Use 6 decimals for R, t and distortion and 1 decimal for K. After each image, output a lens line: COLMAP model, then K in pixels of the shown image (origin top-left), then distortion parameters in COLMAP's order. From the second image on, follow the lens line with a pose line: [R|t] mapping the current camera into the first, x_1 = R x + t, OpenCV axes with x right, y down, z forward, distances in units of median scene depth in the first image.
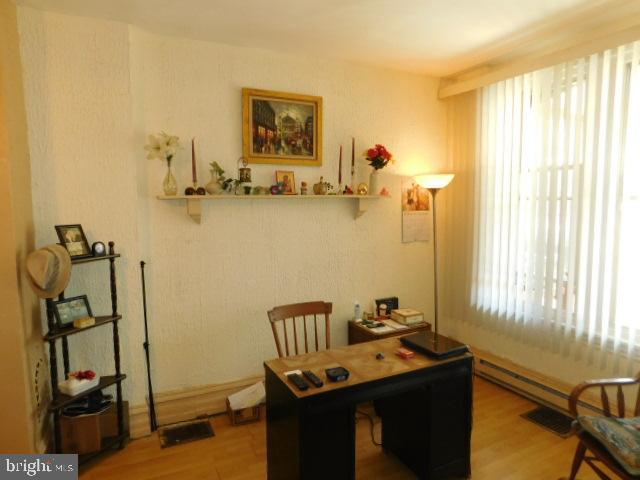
lens RADIAL K [[418.6, 0, 321.1], [0, 418.6, 242.8], [0, 0, 1]] dist [-0.048022, 0.012120]
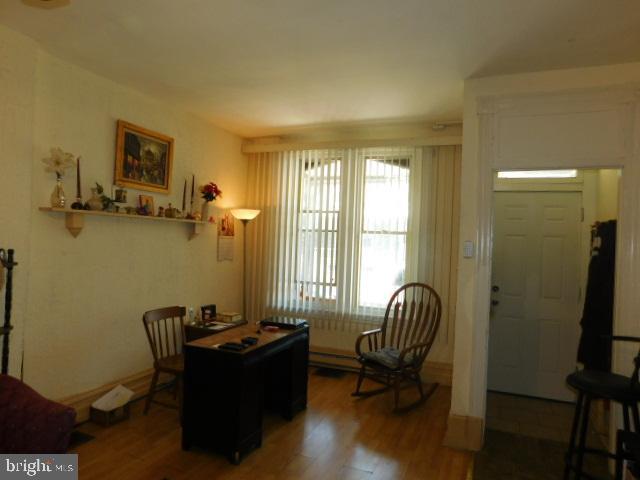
lens RADIAL K [[418.6, 0, 319.4], [0, 418.6, 237.4], [0, 0, 1]] dist [-0.048022, 0.012120]
pose [[0.752865, 0.042450, 0.656805, -0.480831], [0.021206, 0.995835, -0.088670, 0.057497], [-0.657834, 0.080684, 0.748829, -0.177530]]
